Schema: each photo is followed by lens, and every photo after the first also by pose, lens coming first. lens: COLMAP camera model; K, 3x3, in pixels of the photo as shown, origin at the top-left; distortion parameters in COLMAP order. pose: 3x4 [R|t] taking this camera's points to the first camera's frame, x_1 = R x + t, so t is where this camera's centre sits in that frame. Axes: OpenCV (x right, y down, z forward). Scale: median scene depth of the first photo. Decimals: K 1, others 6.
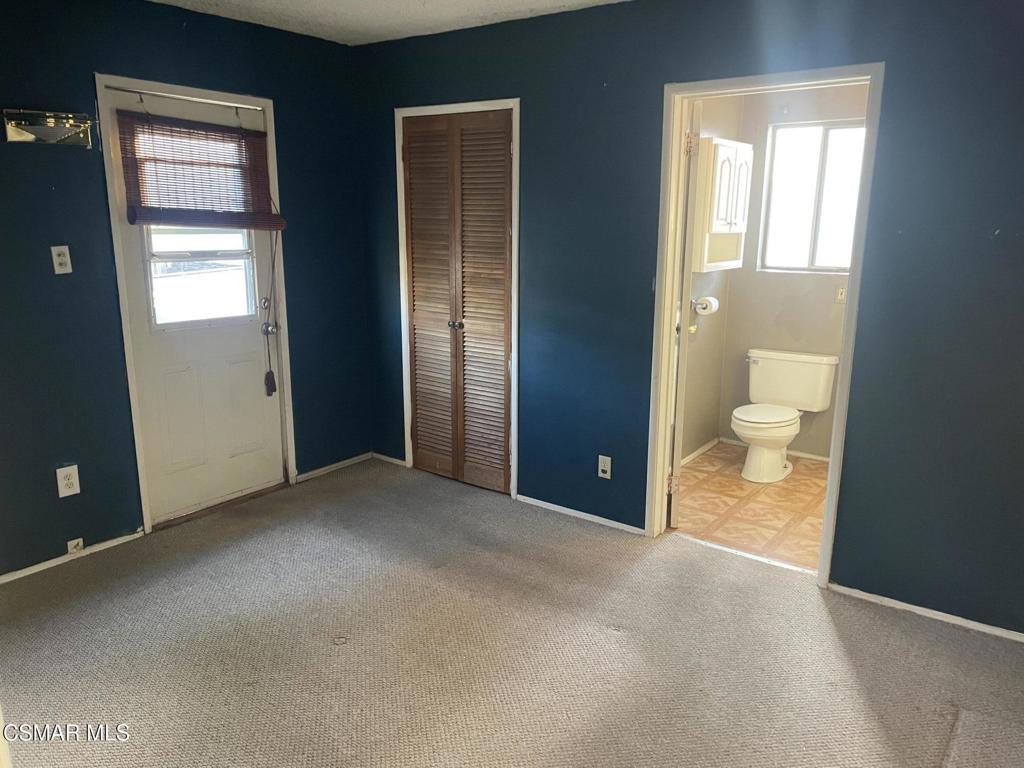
lens RADIAL K [[771.4, 0, 517.0], [0, 771.4, 375.6], [0, 0, 1]] dist [0.102738, -0.124716]
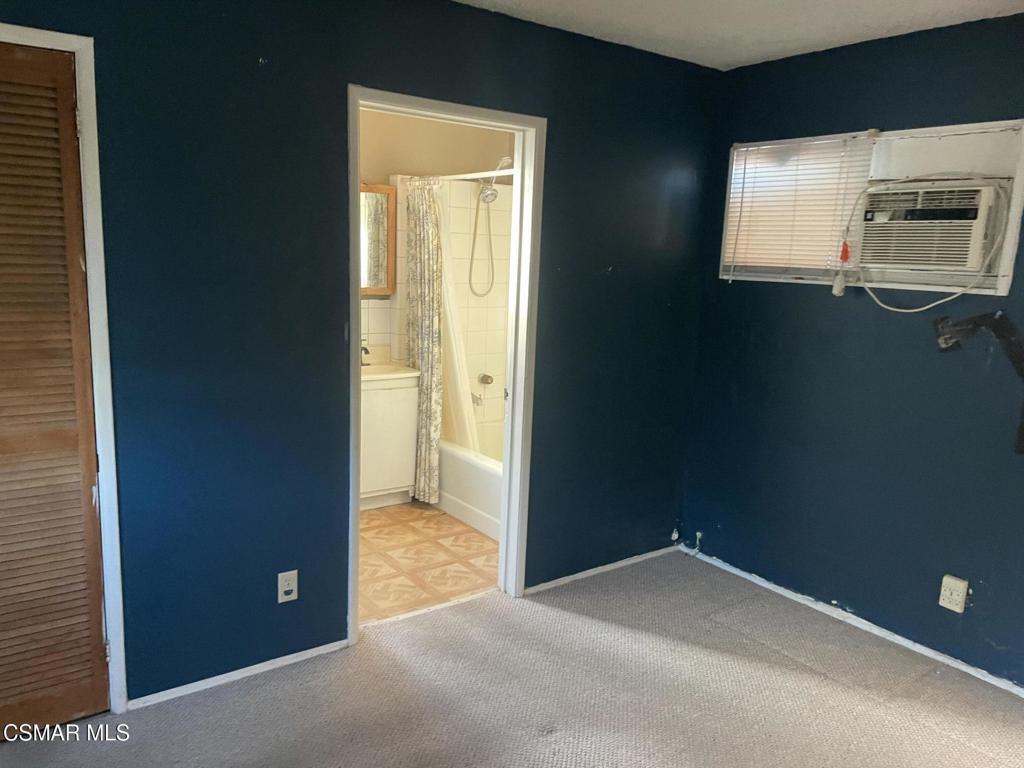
lens RADIAL K [[771.4, 0, 517.0], [0, 771.4, 375.6], [0, 0, 1]] dist [0.102738, -0.124716]
pose [[0.299171, -0.153374, 0.941792, -0.504156], [0.158403, 0.981285, 0.109487, -0.127832], [-0.940960, 0.116428, 0.317867, 0.560776]]
